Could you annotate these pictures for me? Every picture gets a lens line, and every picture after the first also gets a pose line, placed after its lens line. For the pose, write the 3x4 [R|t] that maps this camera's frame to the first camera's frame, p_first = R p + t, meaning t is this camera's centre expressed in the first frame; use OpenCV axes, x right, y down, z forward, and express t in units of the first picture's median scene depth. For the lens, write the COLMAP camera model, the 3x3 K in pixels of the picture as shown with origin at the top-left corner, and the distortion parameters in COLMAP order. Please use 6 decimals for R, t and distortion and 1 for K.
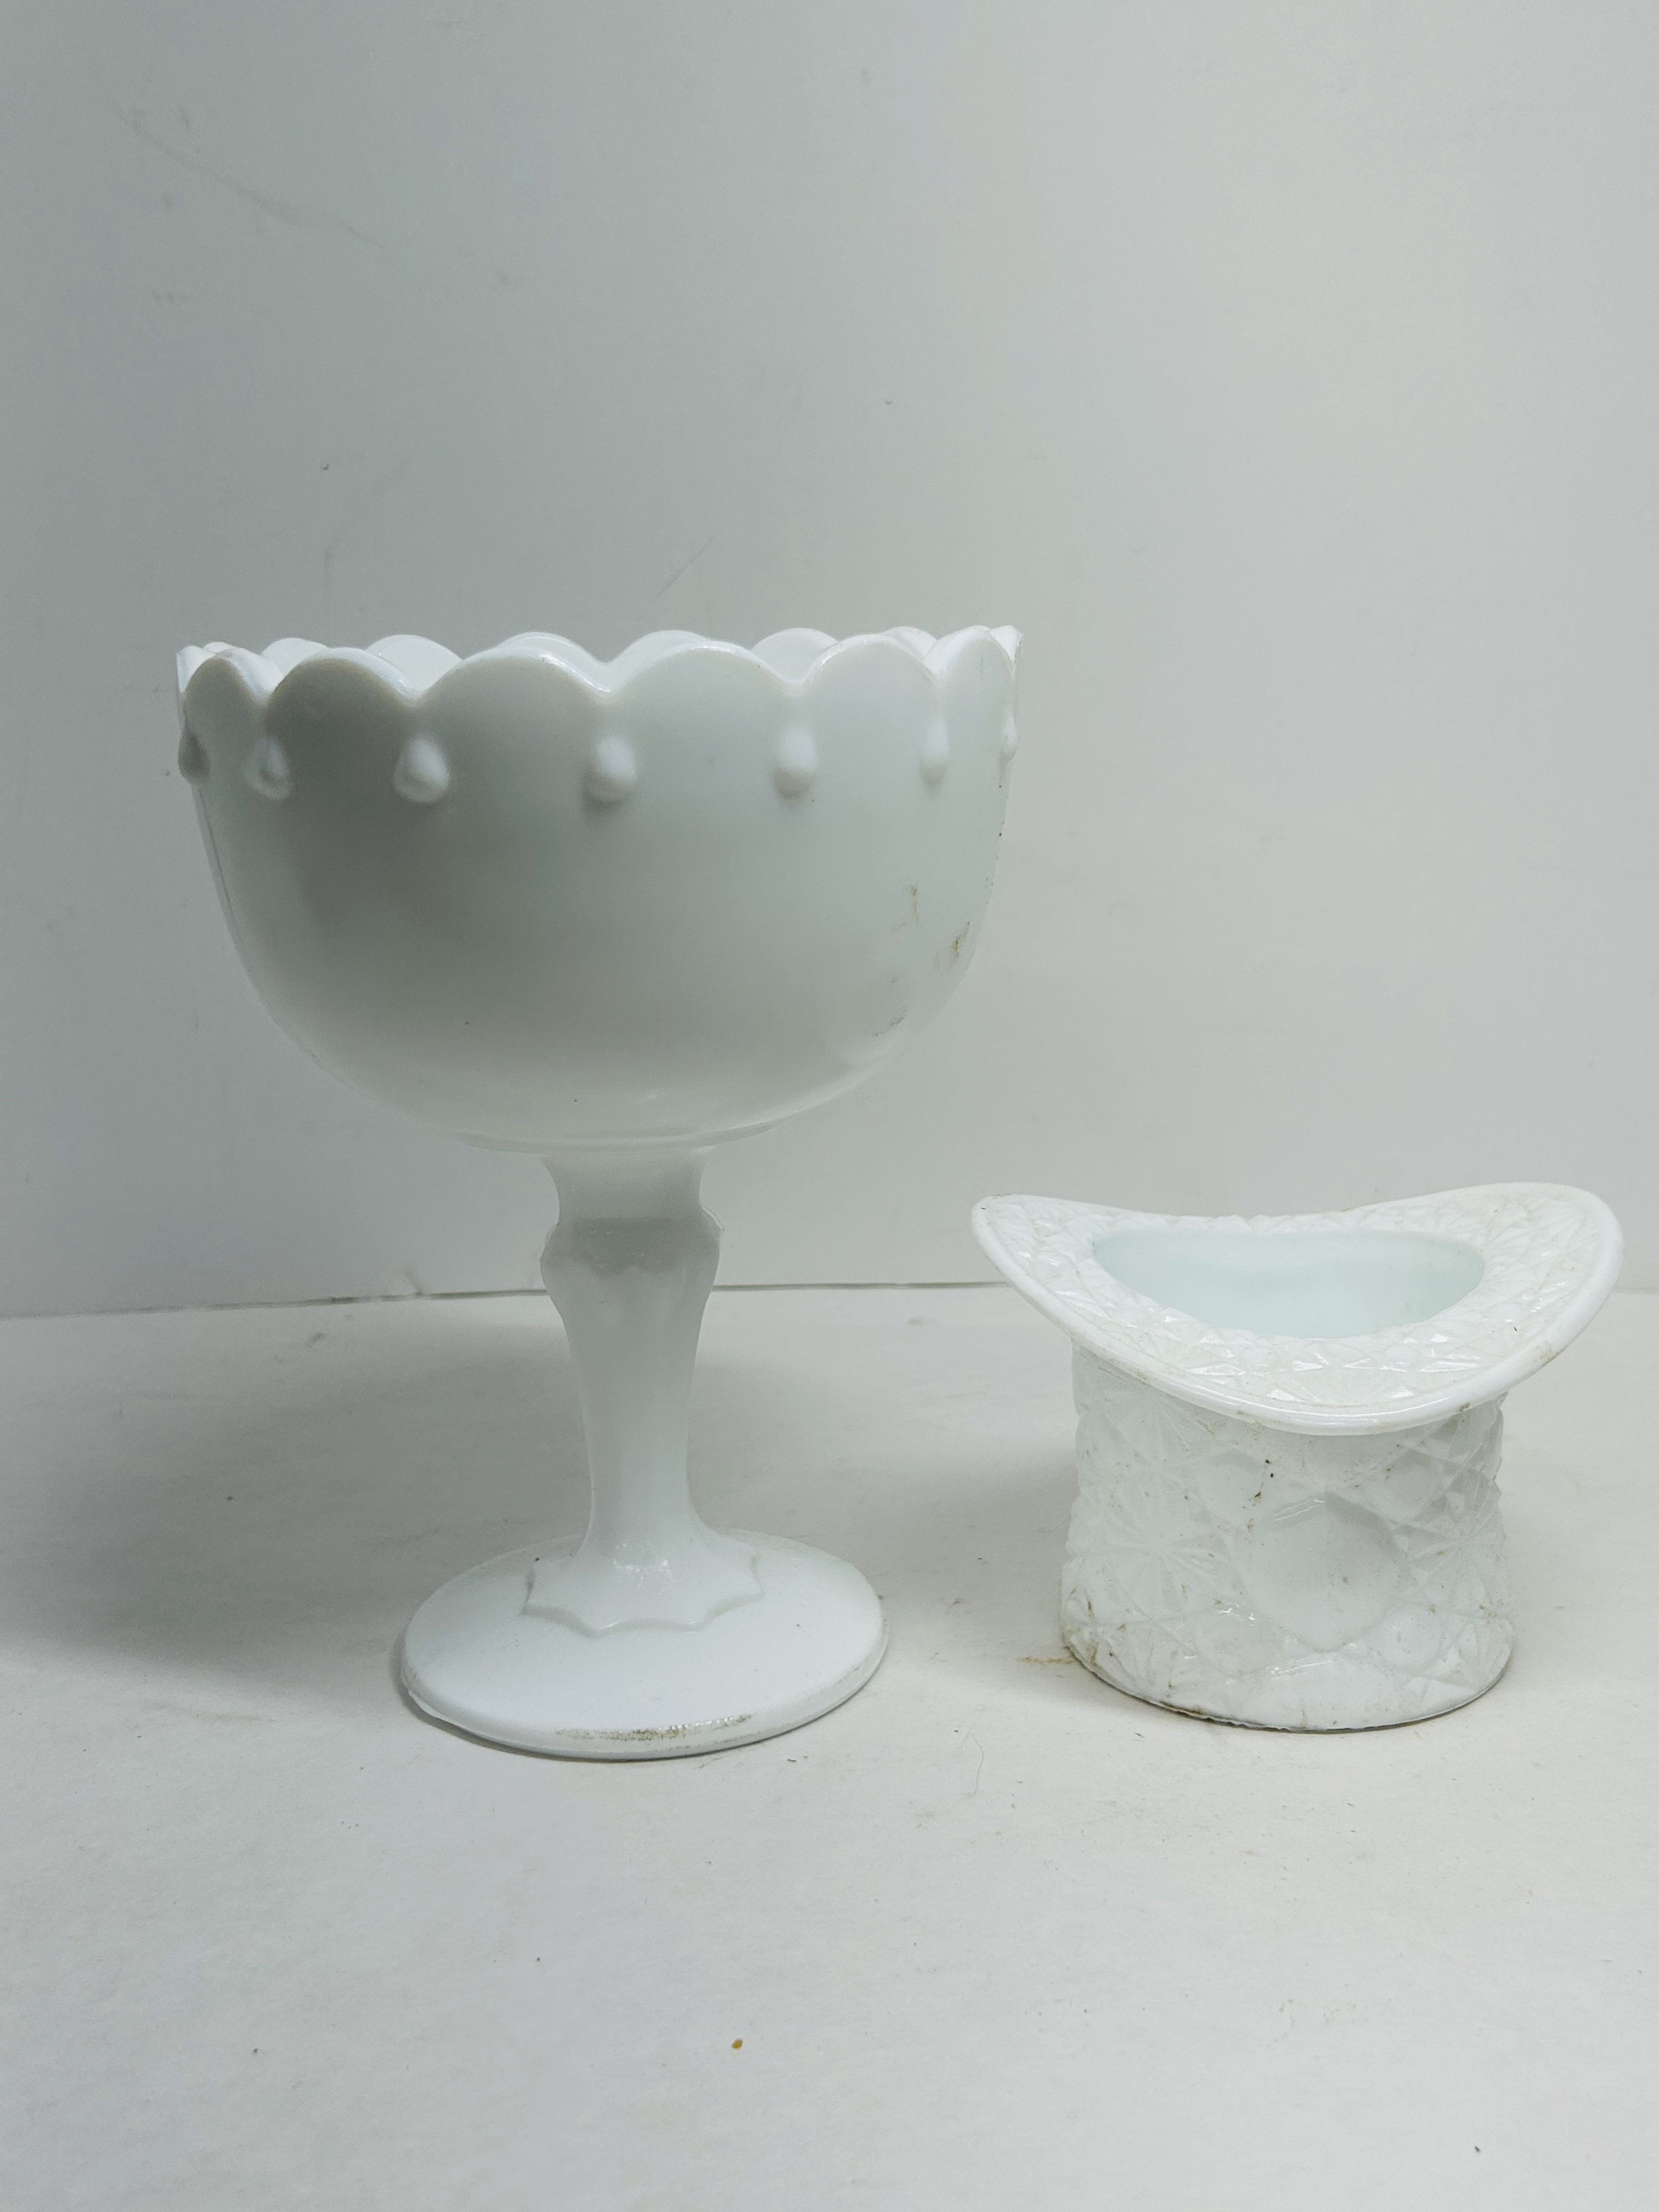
lens RADIAL K [[2289.8, 0, 829.5], [0, 2289.8, 1106.0], [0, 0, 1]] dist [0.102357, -0.328393]
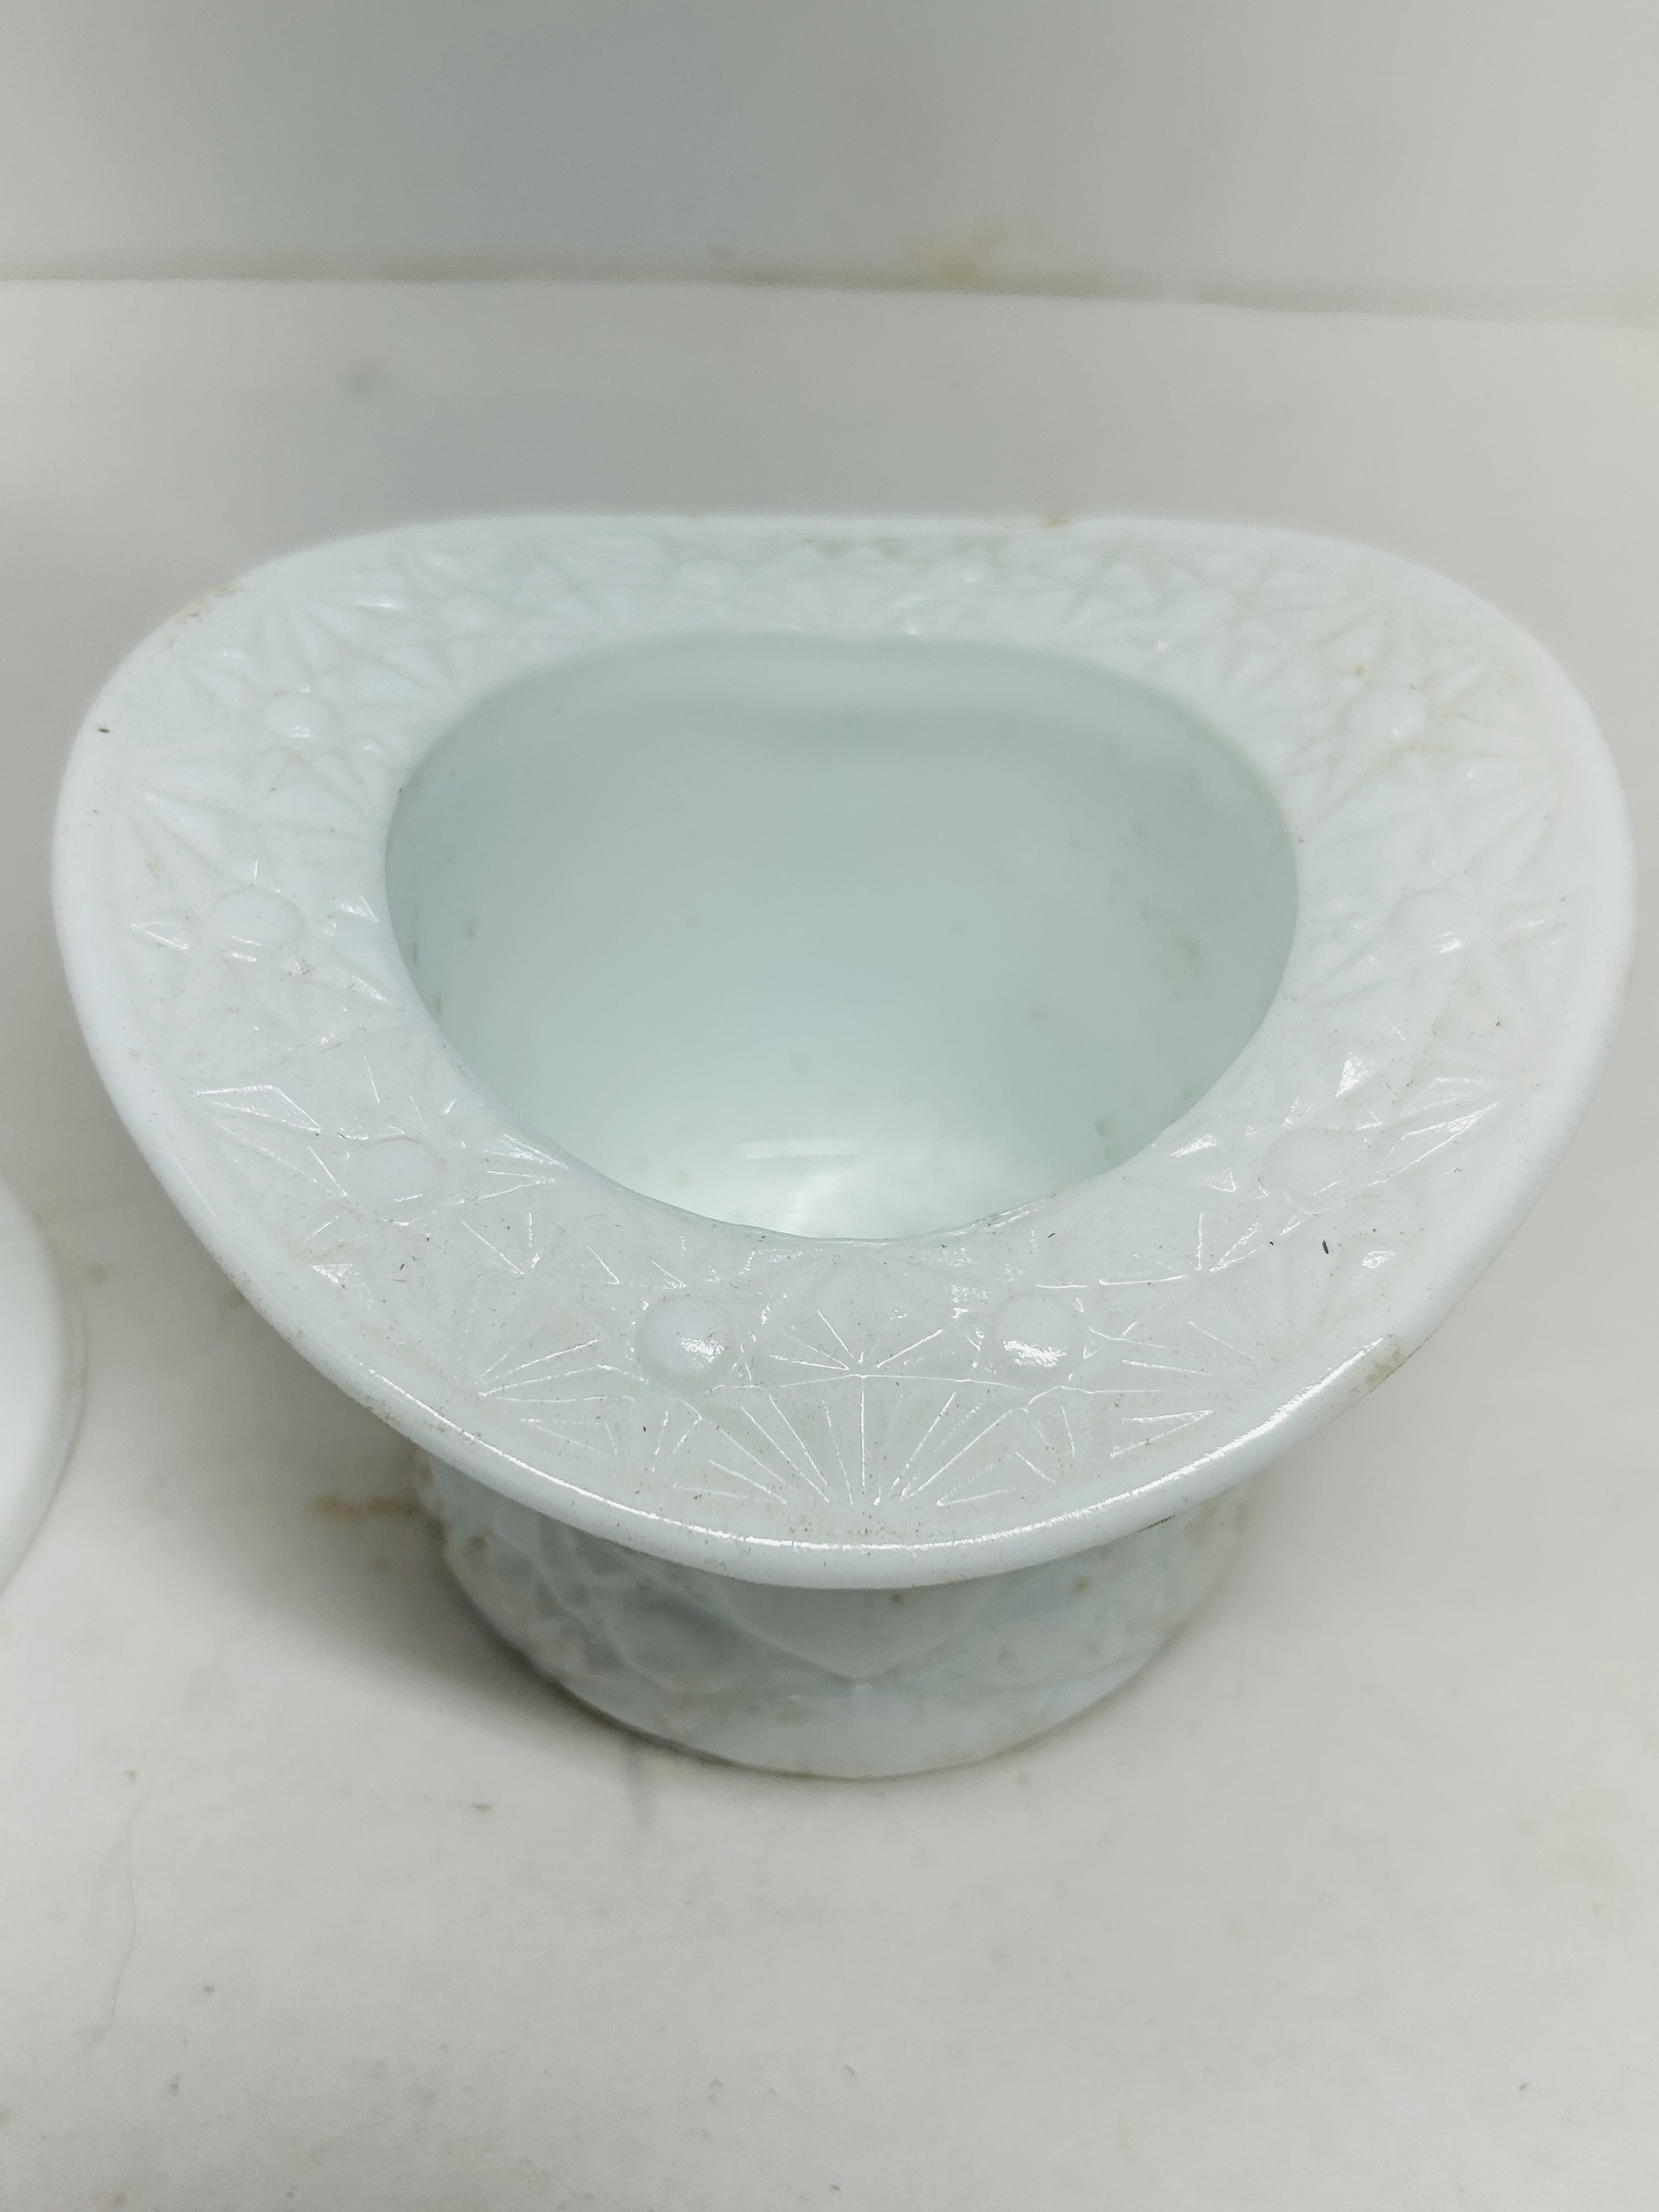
lens RADIAL K [[2289.8, 0, 829.5], [0, 2289.8, 1106.0], [0, 0, 1]] dist [0.102357, -0.328393]
pose [[0.998496, -0.006752, 0.054407, 0.182027], [-0.026241, 0.812469, 0.582414, -0.149134], [-0.048136, -0.582965, 0.811070, 0.665306]]
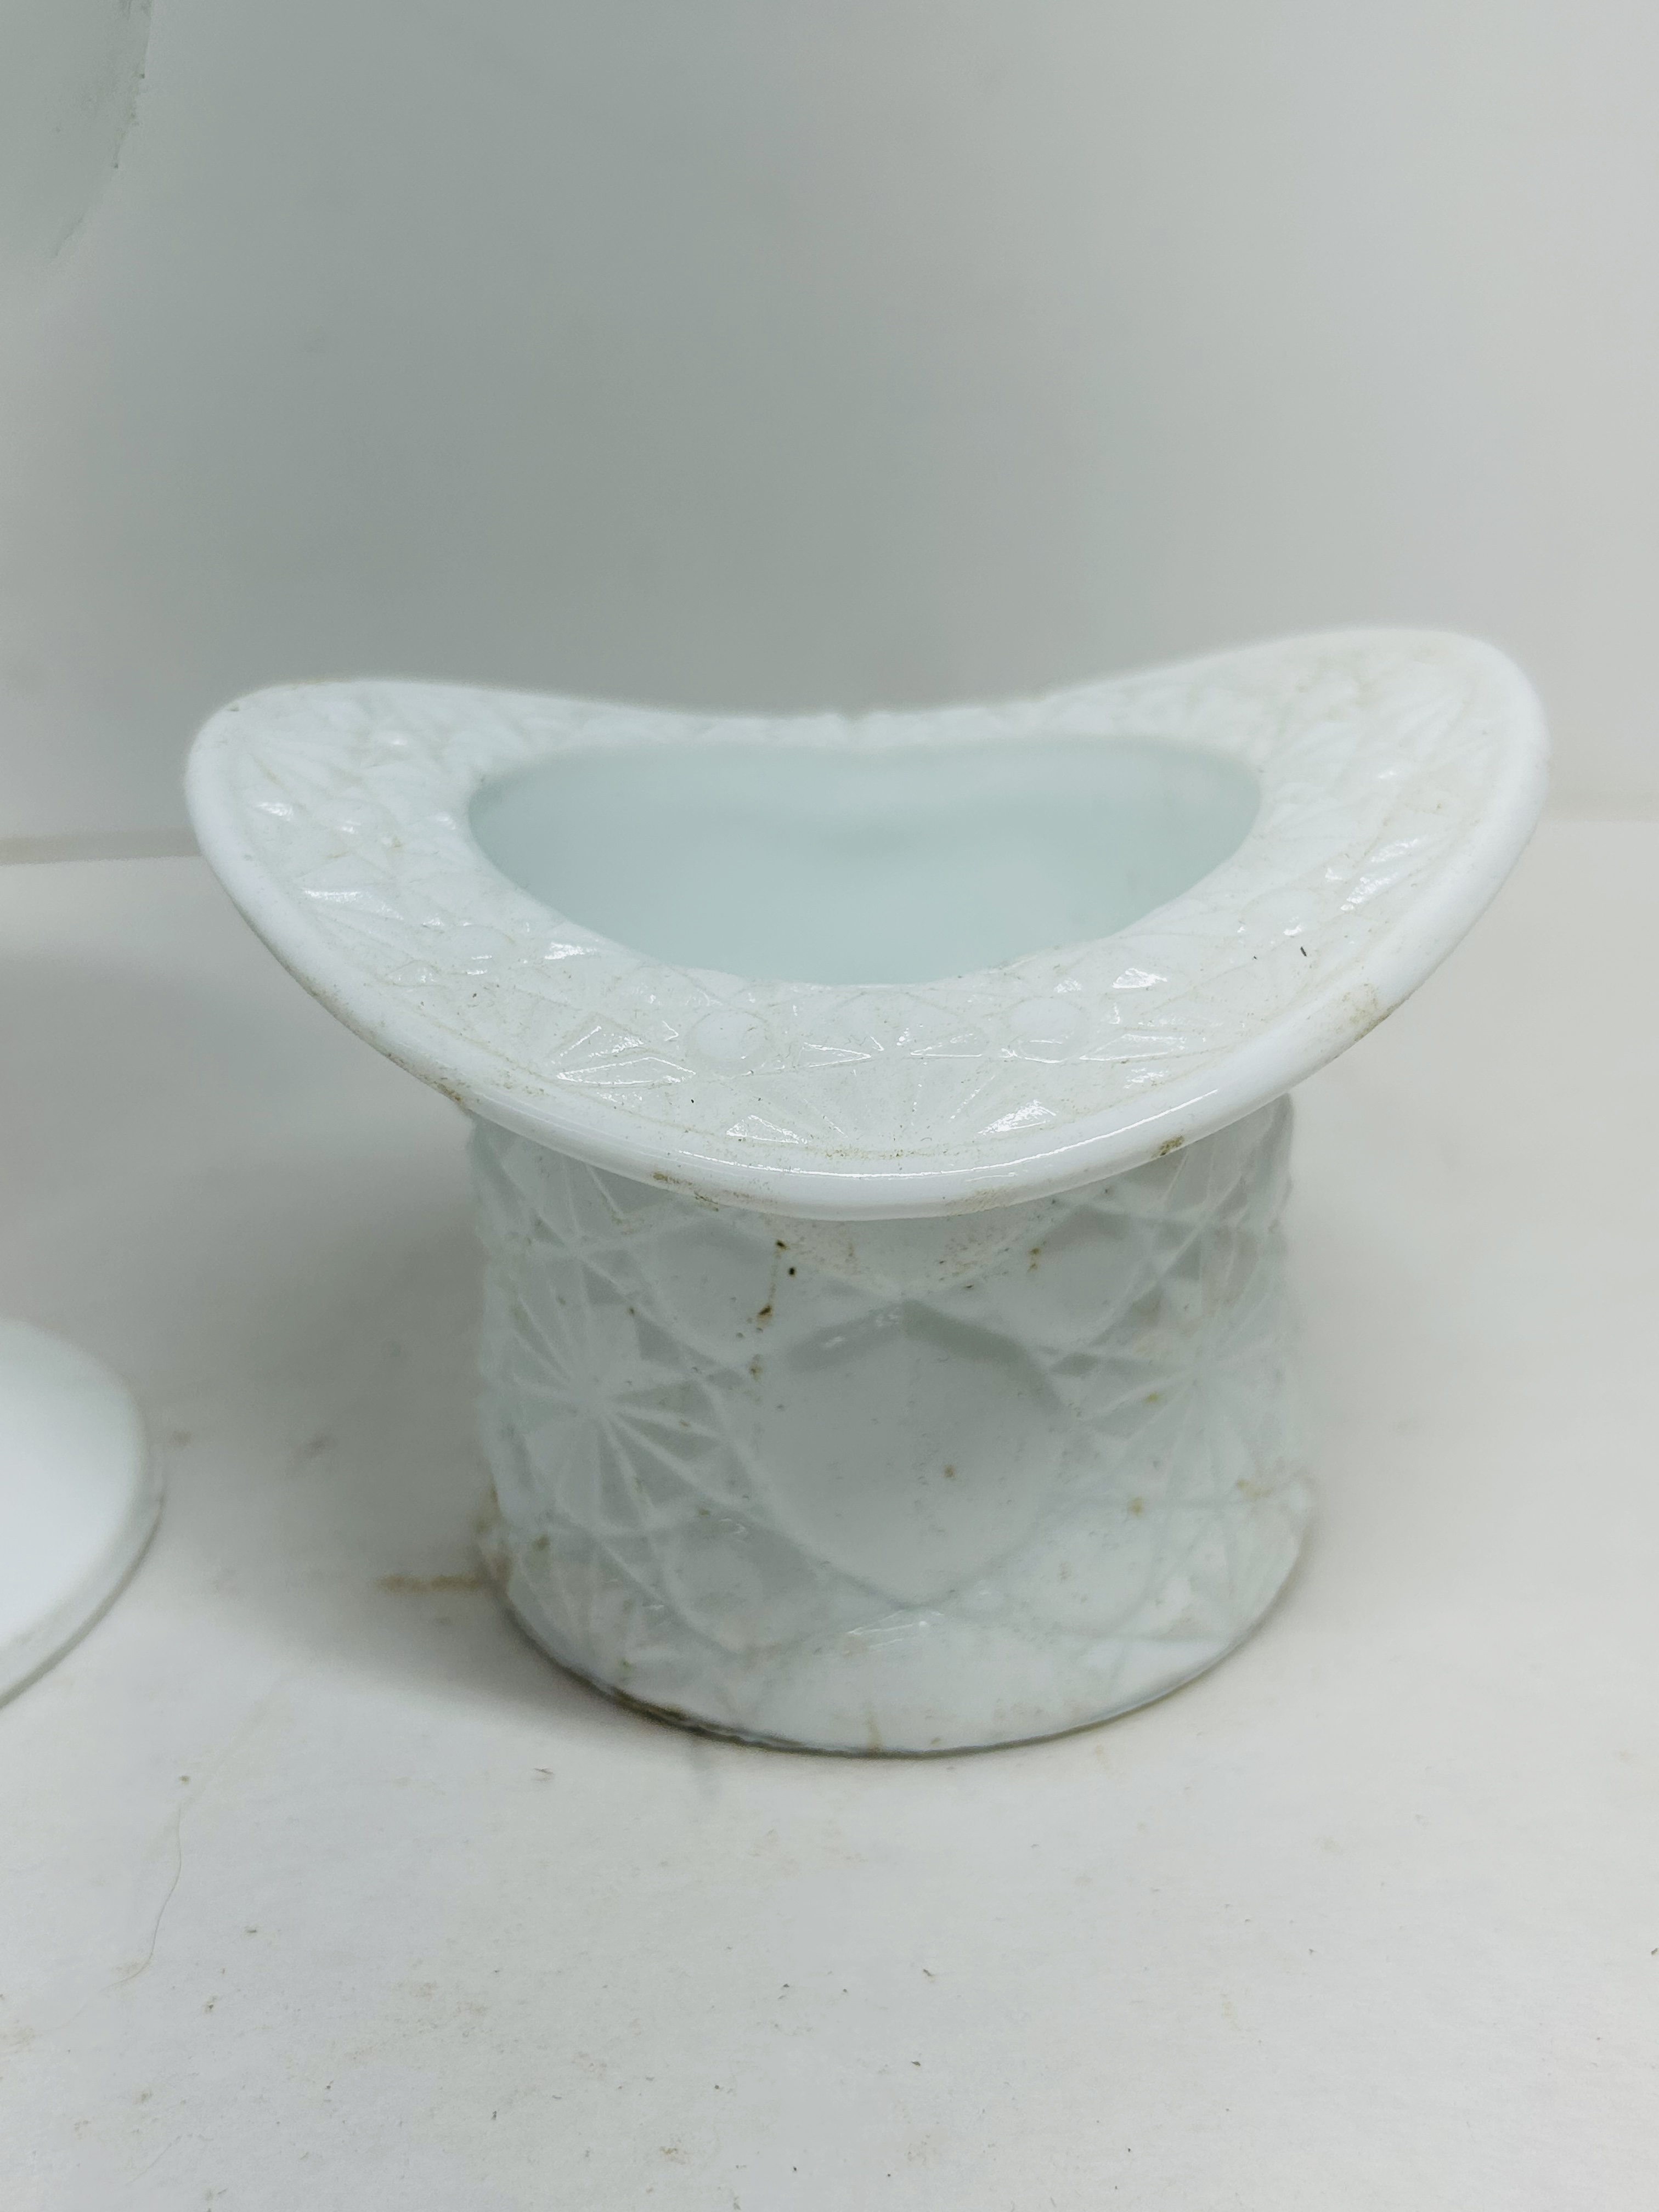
lens RADIAL K [[2289.8, 0, 829.5], [0, 2289.8, 1106.0], [0, 0, 1]] dist [0.102357, -0.328393]
pose [[0.998969, -0.035113, 0.028765, 0.184625], [0.028170, 0.976498, 0.213676, 0.026979], [-0.035592, -0.212645, 0.976481, 0.539765]]
